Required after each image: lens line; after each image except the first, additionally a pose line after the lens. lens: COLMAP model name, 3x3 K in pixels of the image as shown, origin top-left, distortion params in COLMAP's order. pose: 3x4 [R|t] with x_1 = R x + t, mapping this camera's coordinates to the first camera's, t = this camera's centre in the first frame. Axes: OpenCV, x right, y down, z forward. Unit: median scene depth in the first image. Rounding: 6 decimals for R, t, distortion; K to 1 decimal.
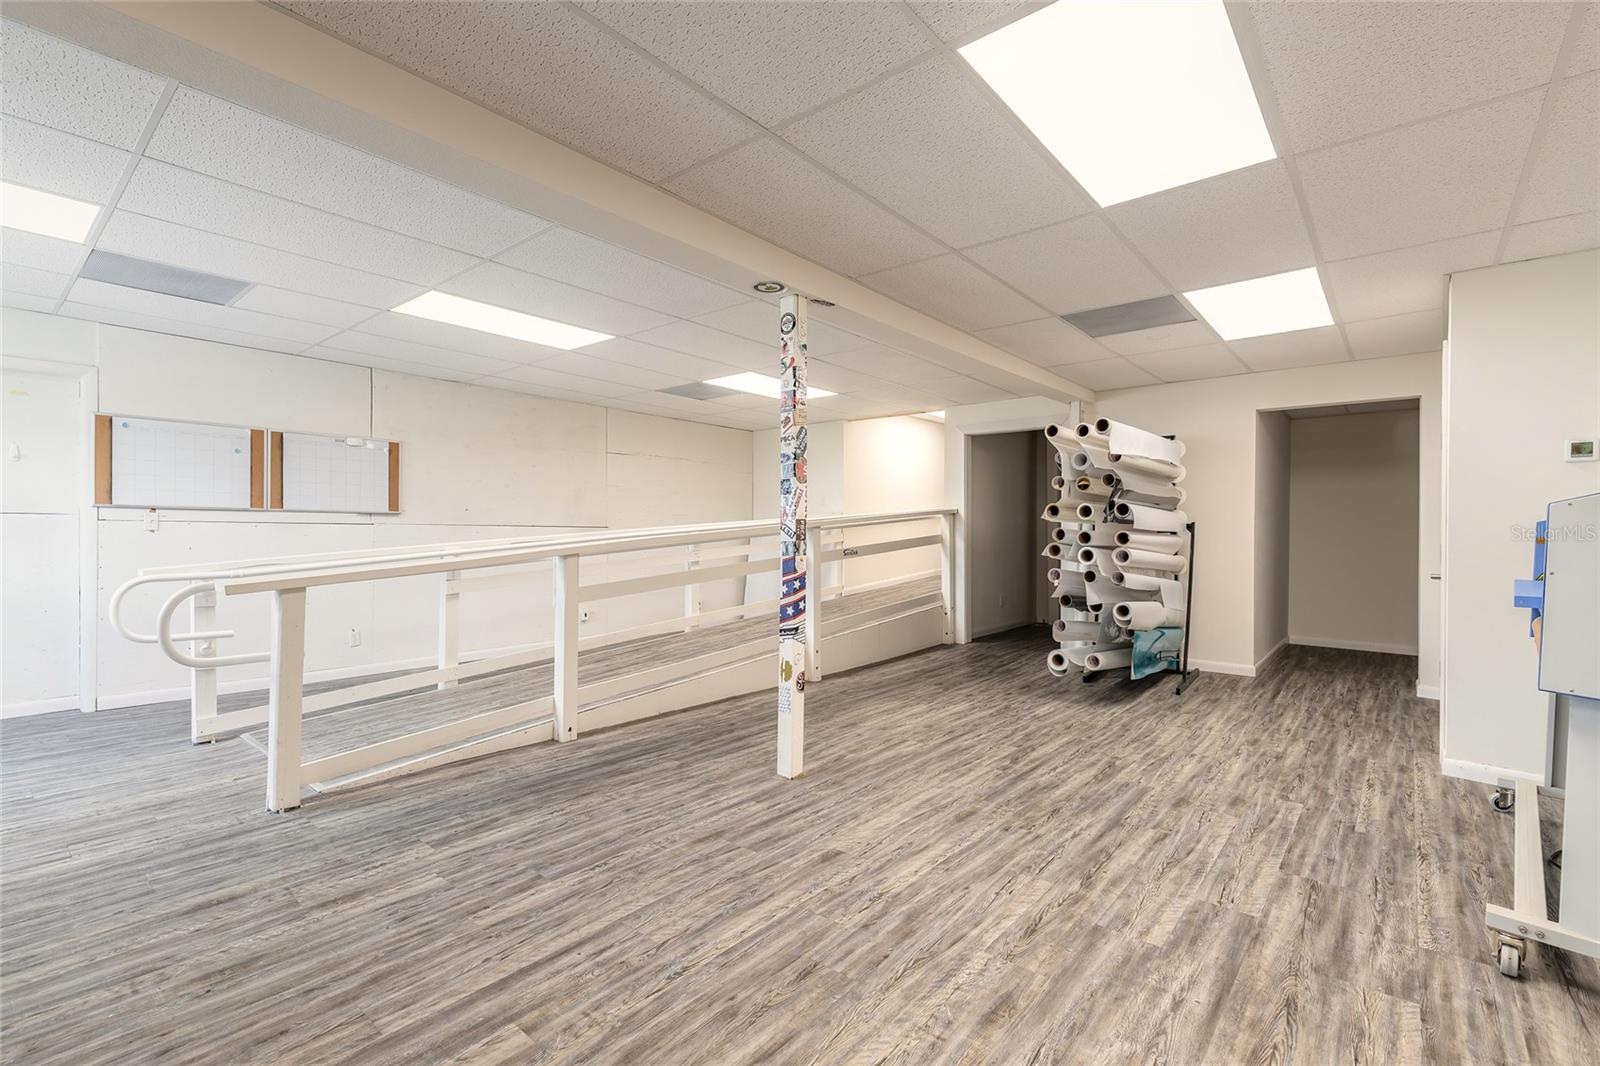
lens RADIAL K [[728.8, 0, 797.1], [0, 728.8, 537.6], [0, 0, 1]] dist [0.007735, -0.000342]
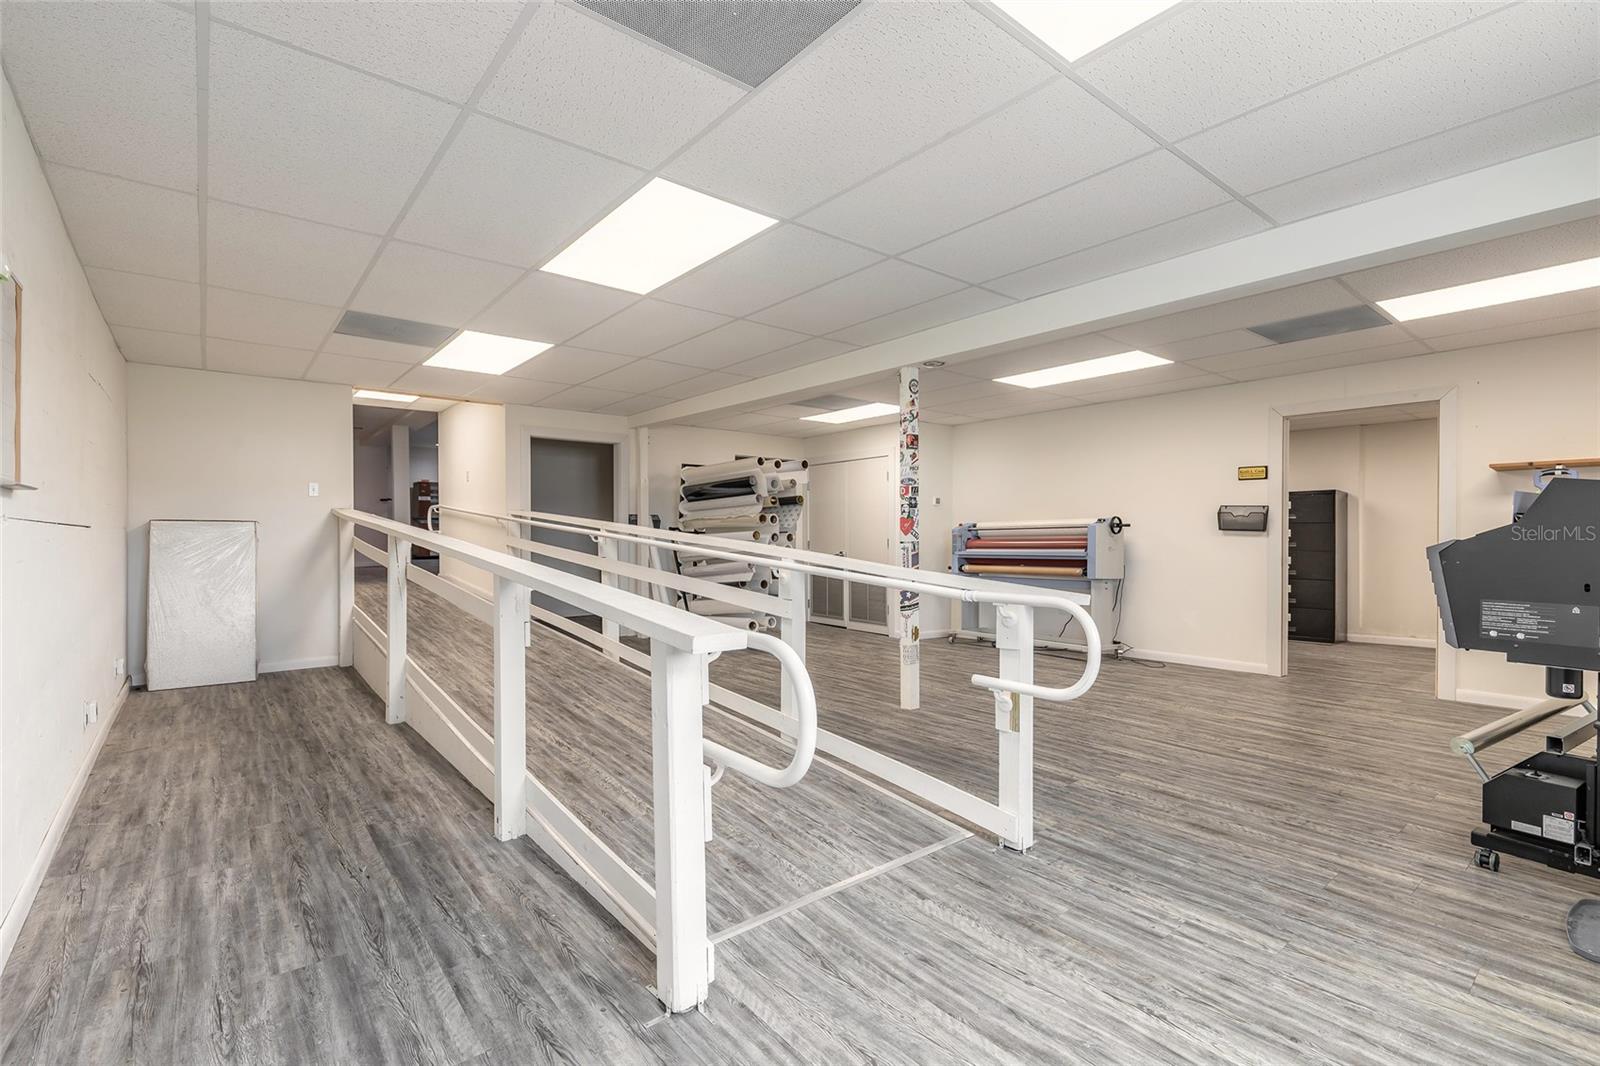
lens RADIAL K [[728.8, 0, 797.1], [0, 728.8, 537.6], [0, 0, 1]] dist [0.007735, -0.000342]
pose [[0.170584, -0.008611, 0.985306, -1.953351], [0.008033, 0.999941, 0.007348, -0.019647], [-0.985310, 0.006661, 0.170643, 1.336070]]
